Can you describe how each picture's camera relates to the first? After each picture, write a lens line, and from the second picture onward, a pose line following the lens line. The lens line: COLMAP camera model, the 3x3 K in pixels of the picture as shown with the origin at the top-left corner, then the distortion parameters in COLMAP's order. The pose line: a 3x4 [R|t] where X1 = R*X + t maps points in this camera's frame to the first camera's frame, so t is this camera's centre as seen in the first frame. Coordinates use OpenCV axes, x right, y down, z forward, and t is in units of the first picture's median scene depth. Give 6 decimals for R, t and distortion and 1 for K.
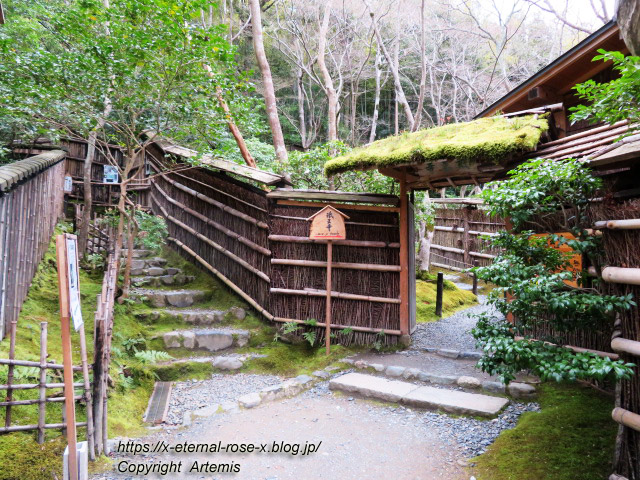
lens RADIAL K [[454.5, 0, 318.1], [0, 454.5, 242.3], [0, 0, 1]] dist [-0.005396, -0.003700]
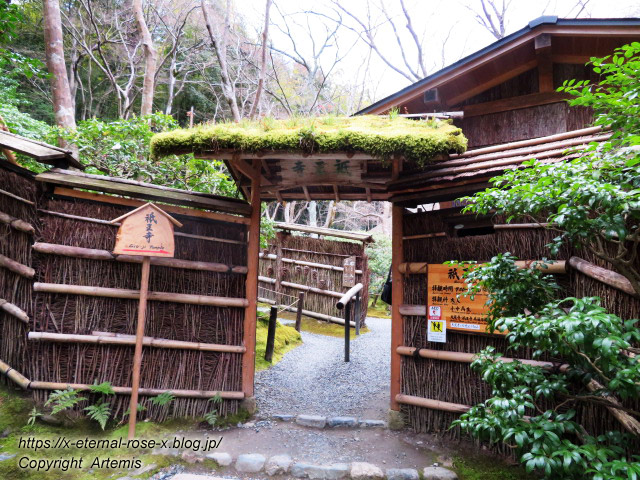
lens RADIAL K [[454.5, 0, 318.1], [0, 454.5, 242.3], [0, 0, 1]] dist [-0.005396, -0.003700]
pose [[0.877794, 0.077051, 0.472801, -0.064207], [-0.048832, 0.996231, -0.071693, 0.008207], [-0.476543, 0.039844, 0.878248, 0.306470]]
